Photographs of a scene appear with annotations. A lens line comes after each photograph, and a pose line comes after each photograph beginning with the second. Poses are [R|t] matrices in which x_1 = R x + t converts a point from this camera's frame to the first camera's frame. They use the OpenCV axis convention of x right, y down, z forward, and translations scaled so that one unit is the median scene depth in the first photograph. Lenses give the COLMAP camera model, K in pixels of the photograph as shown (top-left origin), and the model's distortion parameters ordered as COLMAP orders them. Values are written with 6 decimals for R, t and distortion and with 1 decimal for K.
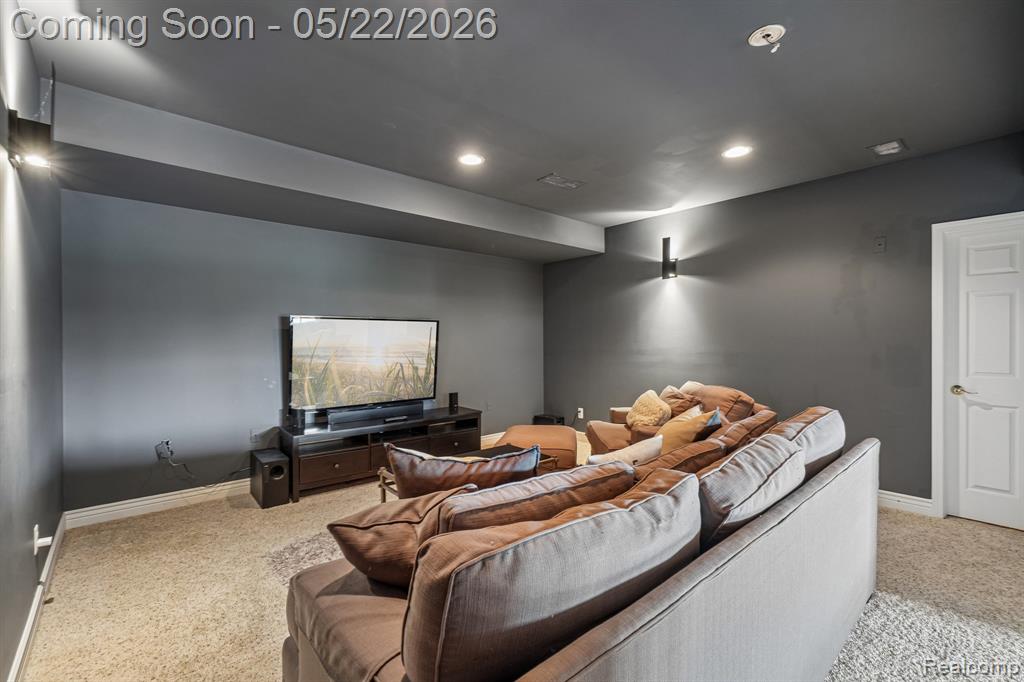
lens RADIAL K [[441.1, 0, 511.9], [0, 441.1, 340.9], [0, 0, 1]] dist [-0.001008, -0.000238]
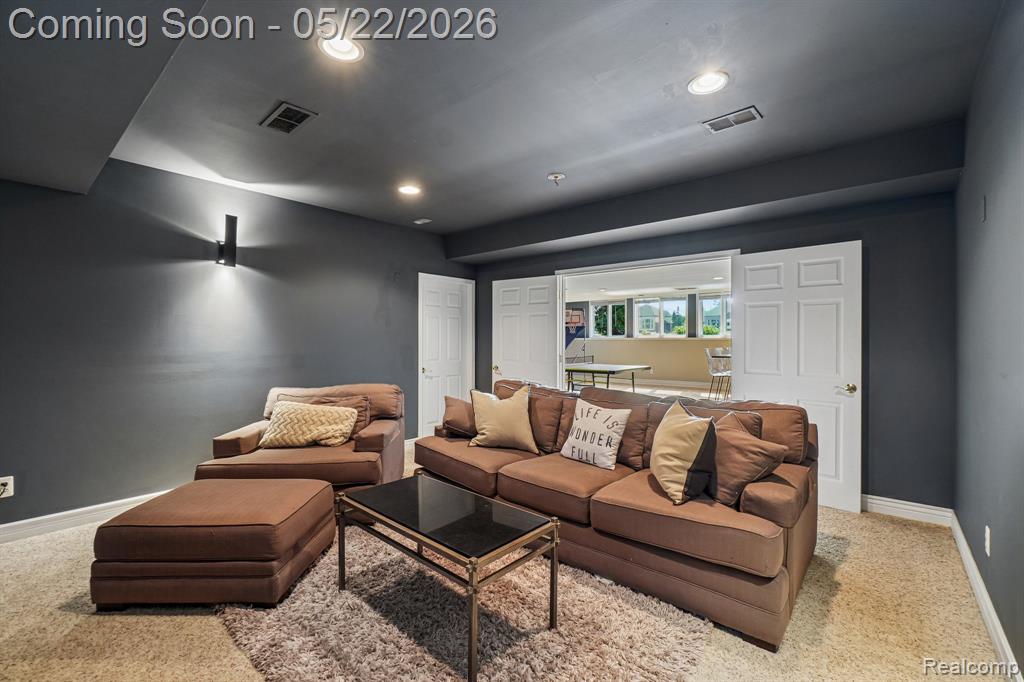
lens RADIAL K [[441.1, 0, 511.2], [0, 441.1, 340.0], [0, 0, 1]] dist [-0.001008, -0.000238]
pose [[-0.132830, -0.000619, 0.991139, -0.532977], [0.001101, 0.999999, 0.000772, -0.006164], [-0.991138, 0.001194, -0.132830, 0.615438]]
